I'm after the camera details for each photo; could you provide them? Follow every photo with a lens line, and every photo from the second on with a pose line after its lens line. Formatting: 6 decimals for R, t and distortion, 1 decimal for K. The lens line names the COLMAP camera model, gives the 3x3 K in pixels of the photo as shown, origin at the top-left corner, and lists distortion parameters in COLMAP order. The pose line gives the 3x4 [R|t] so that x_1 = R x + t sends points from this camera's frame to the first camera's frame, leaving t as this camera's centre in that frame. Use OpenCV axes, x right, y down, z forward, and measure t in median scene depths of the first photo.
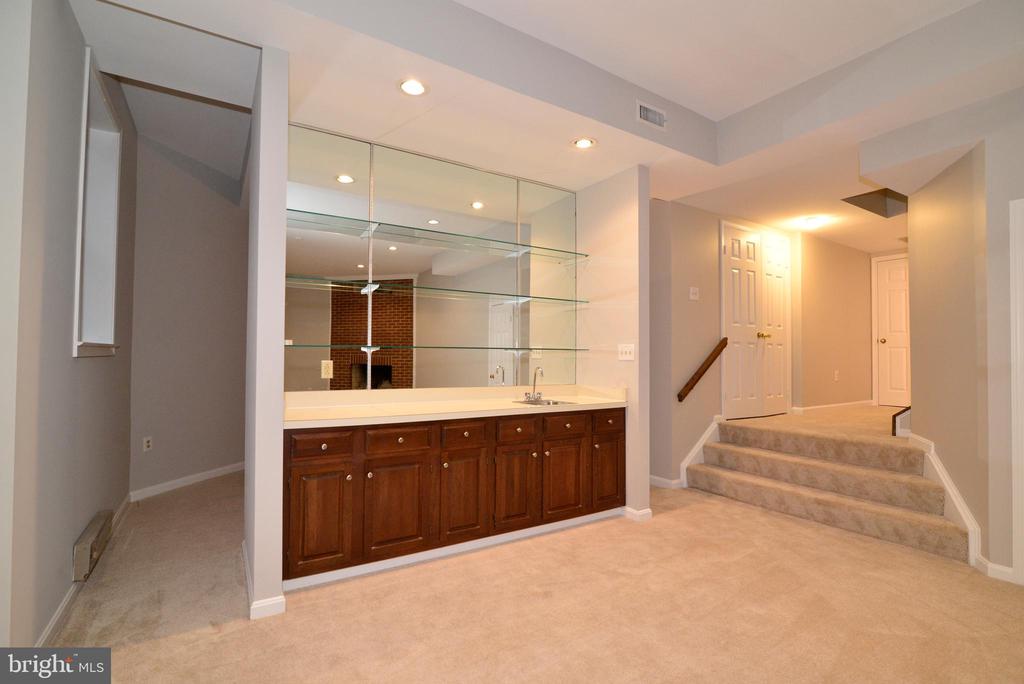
lens RADIAL K [[465.8, 0, 510.9], [0, 465.8, 344.3], [0, 0, 1]] dist [-0.020220, 0.000461]
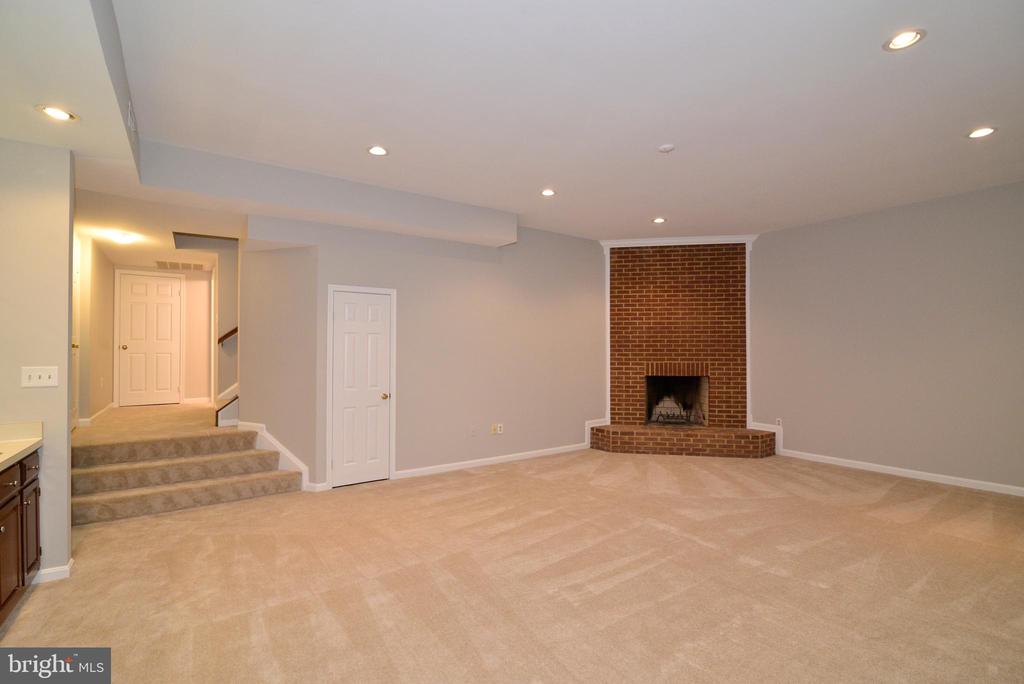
lens RADIAL K [[465.8, 0, 510.9], [0, 465.8, 344.3], [0, 0, 1]] dist [-0.020220, 0.000461]
pose [[-0.047065, 0.006372, 0.998871, -0.577205], [-0.026004, 0.999633, -0.007602, -0.053213], [-0.998553, -0.026332, -0.046883, 0.242181]]
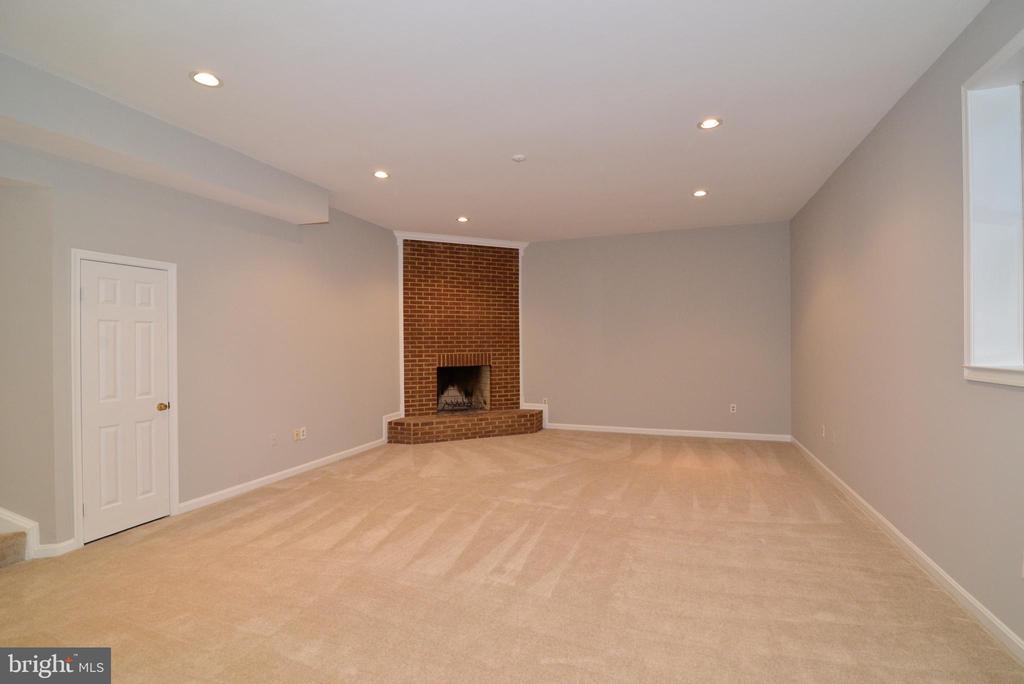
lens RADIAL K [[465.8, 0, 510.9], [0, 465.8, 344.3], [0, 0, 1]] dist [-0.020220, 0.000461]
pose [[-0.611180, -0.005808, 0.791470, -0.453631], [-0.016178, 0.999856, -0.005156, -0.044099], [-0.791326, -0.015955, -0.611186, 0.570183]]
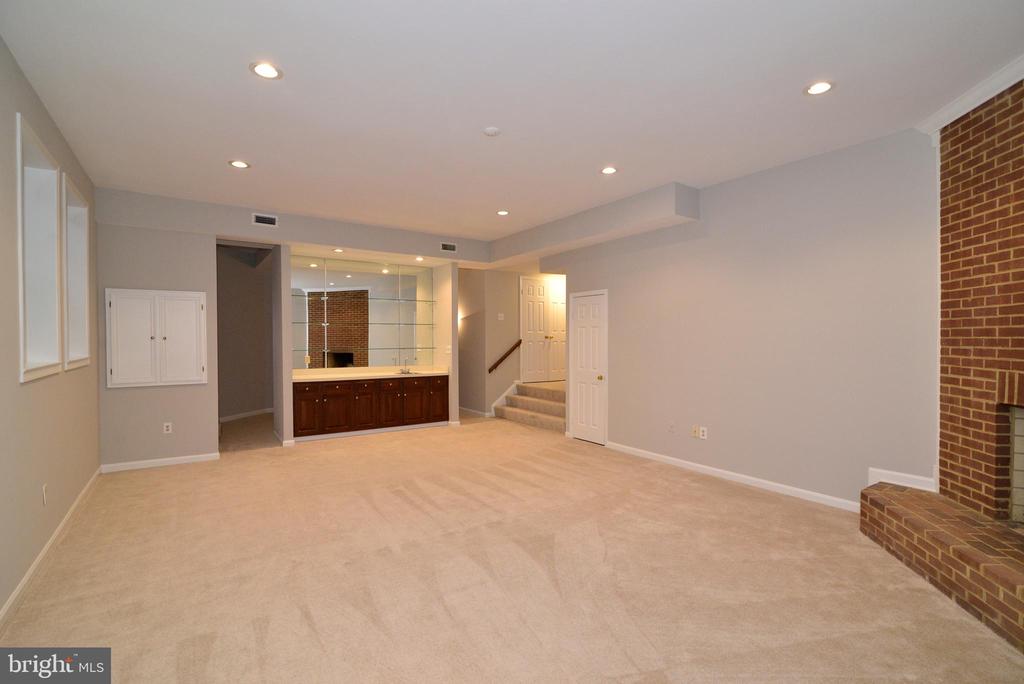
lens RADIAL K [[465.8, 0, 510.9], [0, 465.8, 344.3], [0, 0, 1]] dist [-0.020220, 0.000461]
pose [[0.998998, -0.008750, 0.043892, 0.449462], [0.007019, 0.999197, 0.039449, -0.092304], [-0.044202, -0.039101, 0.998257, -1.176719]]
